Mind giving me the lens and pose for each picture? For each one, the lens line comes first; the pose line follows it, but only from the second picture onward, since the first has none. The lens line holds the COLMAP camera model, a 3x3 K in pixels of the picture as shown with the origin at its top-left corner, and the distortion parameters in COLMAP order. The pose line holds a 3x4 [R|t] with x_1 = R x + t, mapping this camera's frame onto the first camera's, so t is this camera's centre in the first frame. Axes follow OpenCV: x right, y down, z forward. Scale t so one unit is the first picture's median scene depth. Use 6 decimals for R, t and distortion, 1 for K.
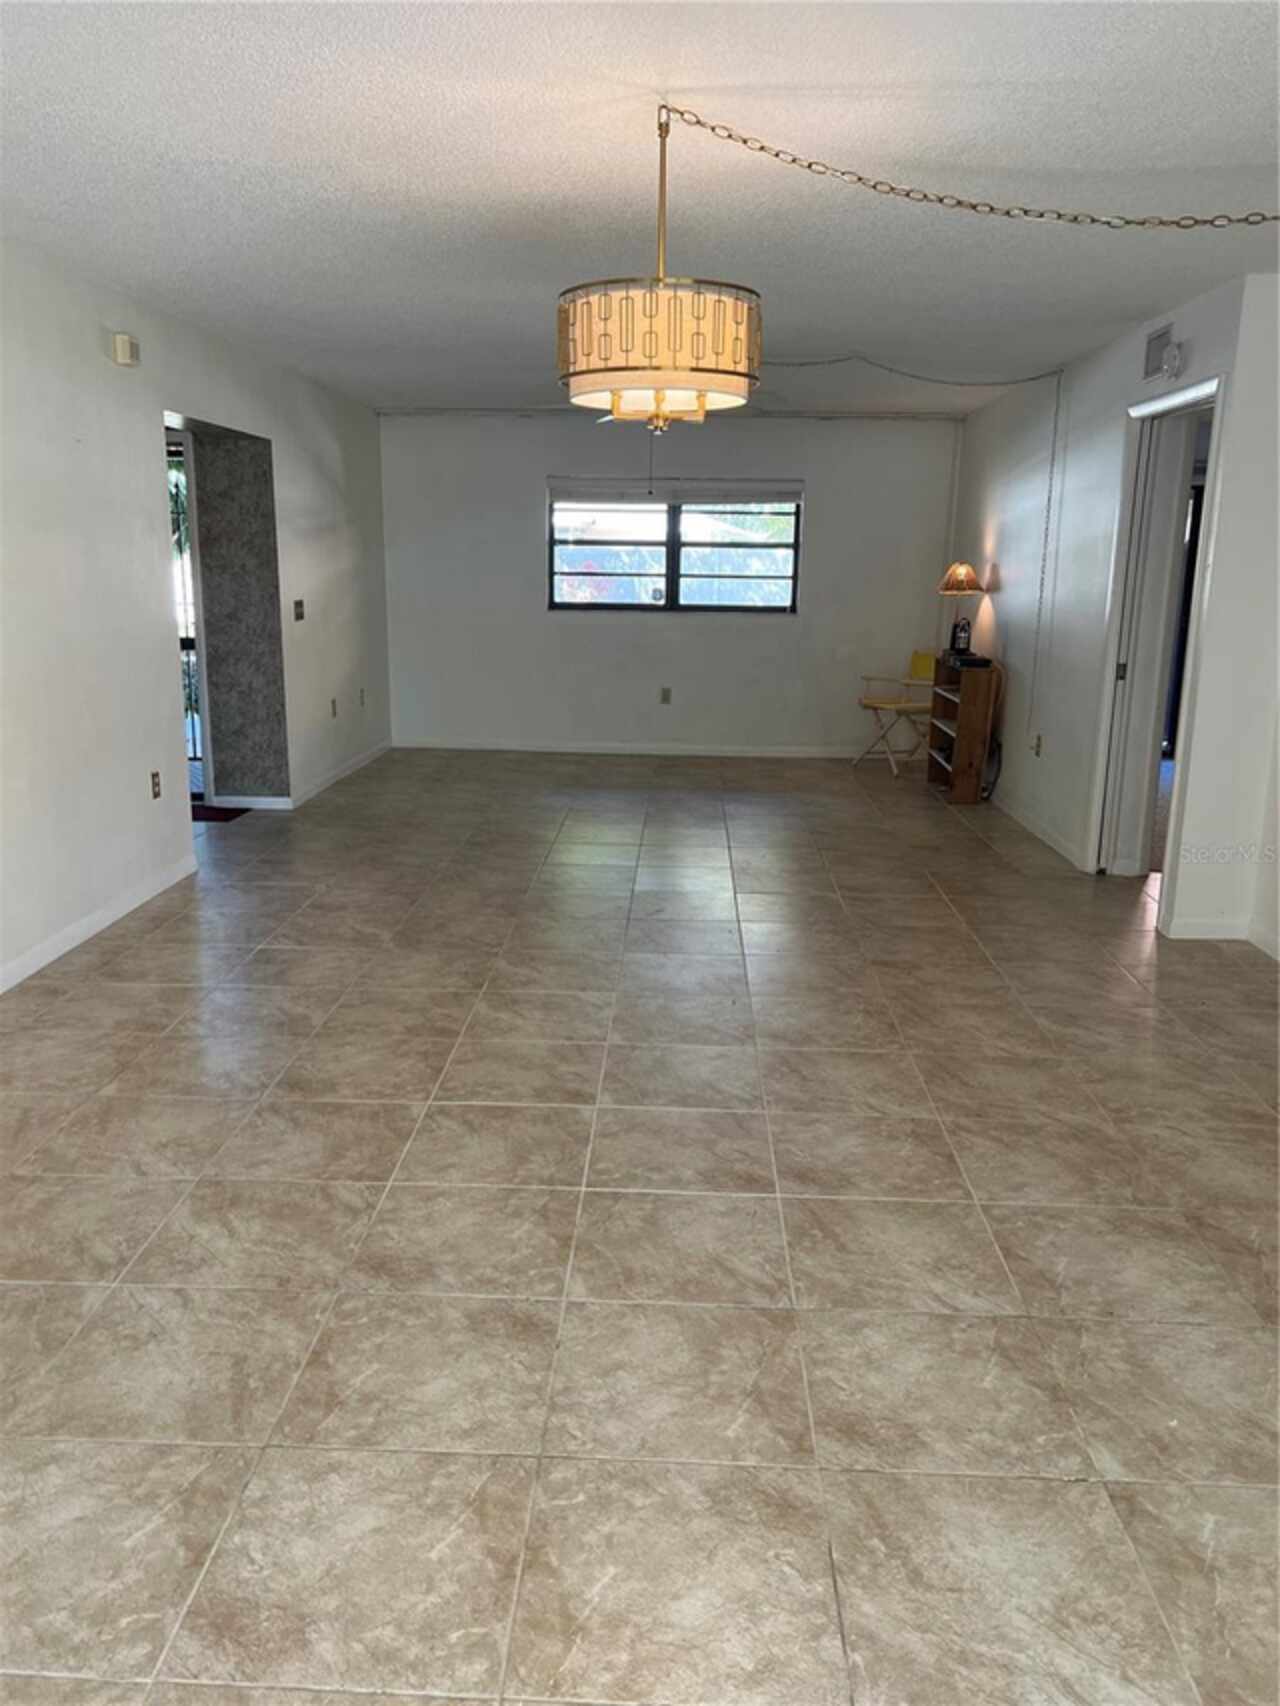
lens RADIAL K [[1265.5, 0, 639.4], [0, 1265.5, 831.7], [0, 0, 1]] dist [-0.004002, -0.003912]
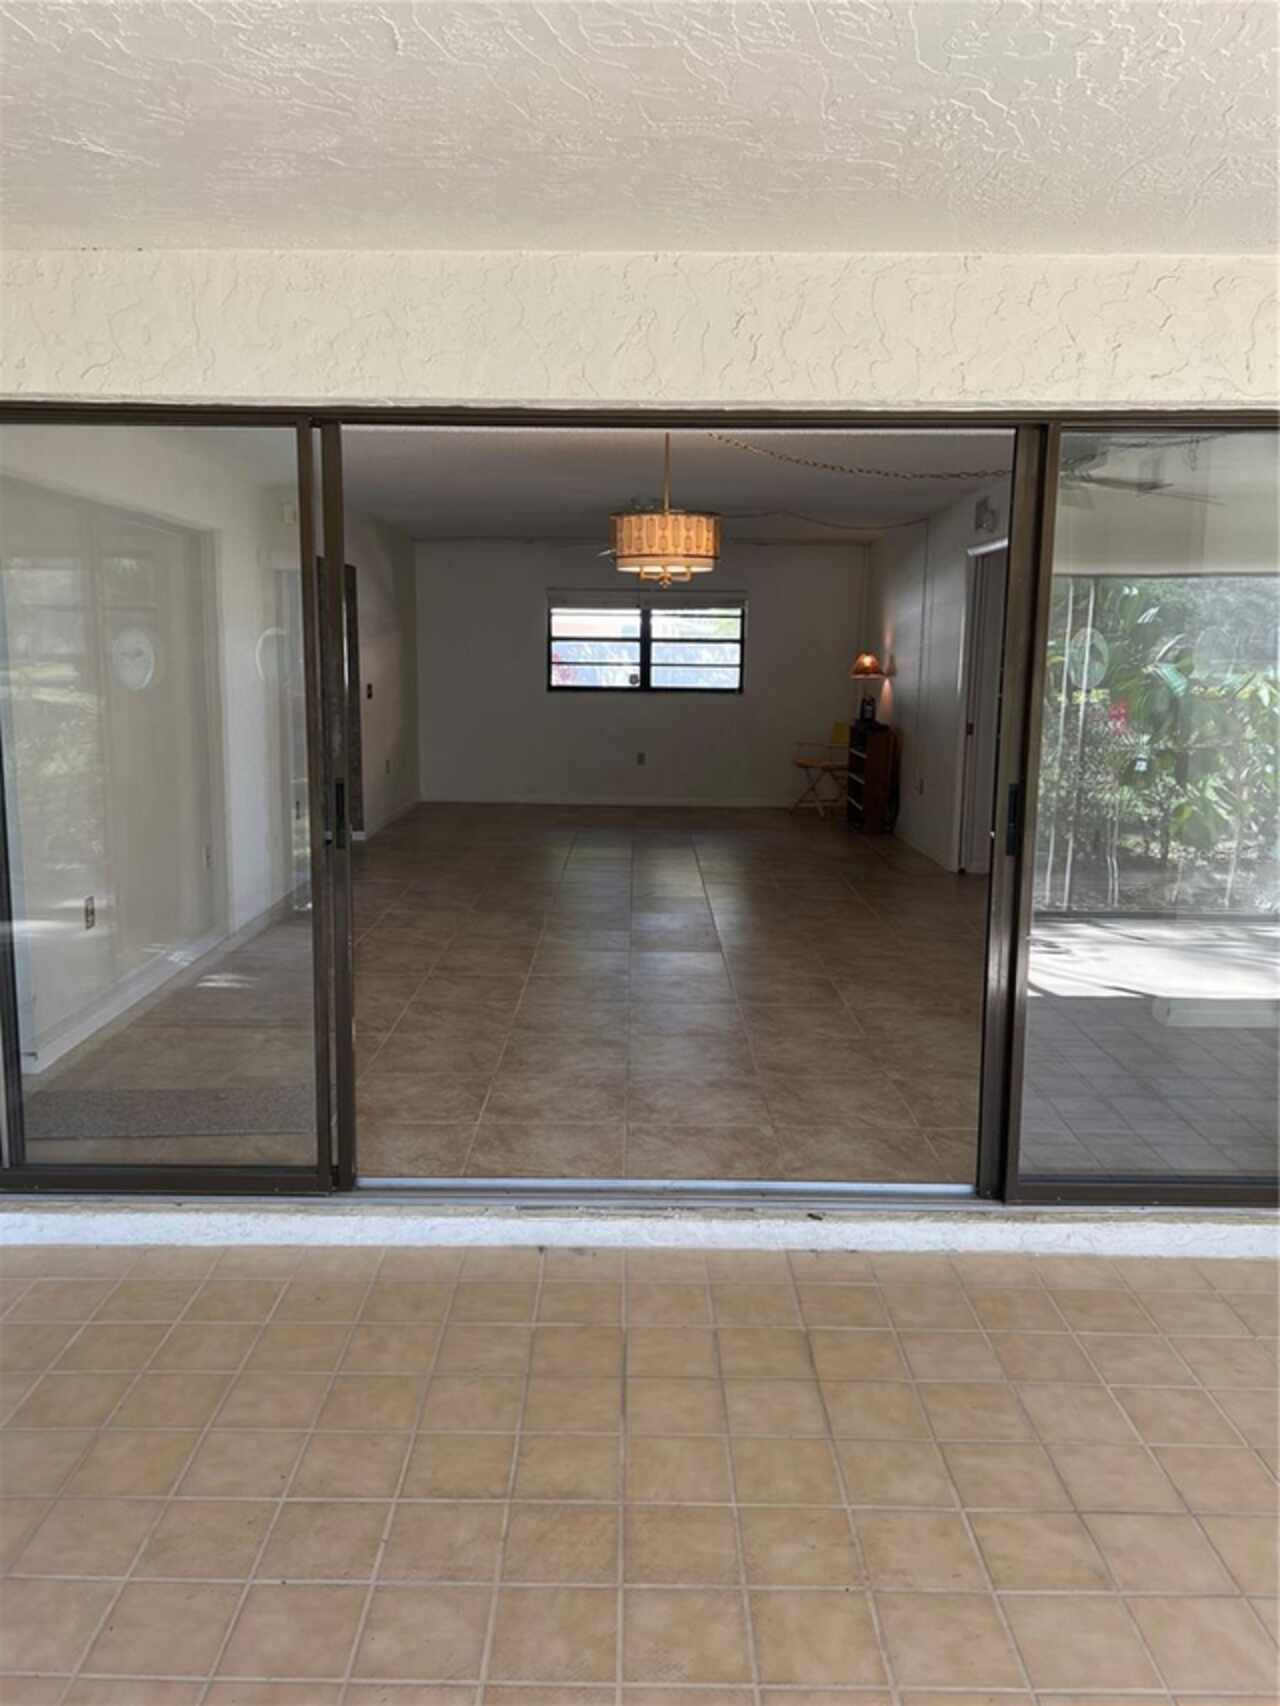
lens RADIAL K [[1265.5, 0, 639.4], [0, 1265.5, 831.7], [0, 0, 1]] dist [-0.004002, -0.003912]
pose [[0.999201, -0.008888, 0.038979, -0.036190], [0.011565, 0.997549, -0.069006, 0.061724], [-0.038270, 0.069402, 0.996854, -0.298683]]
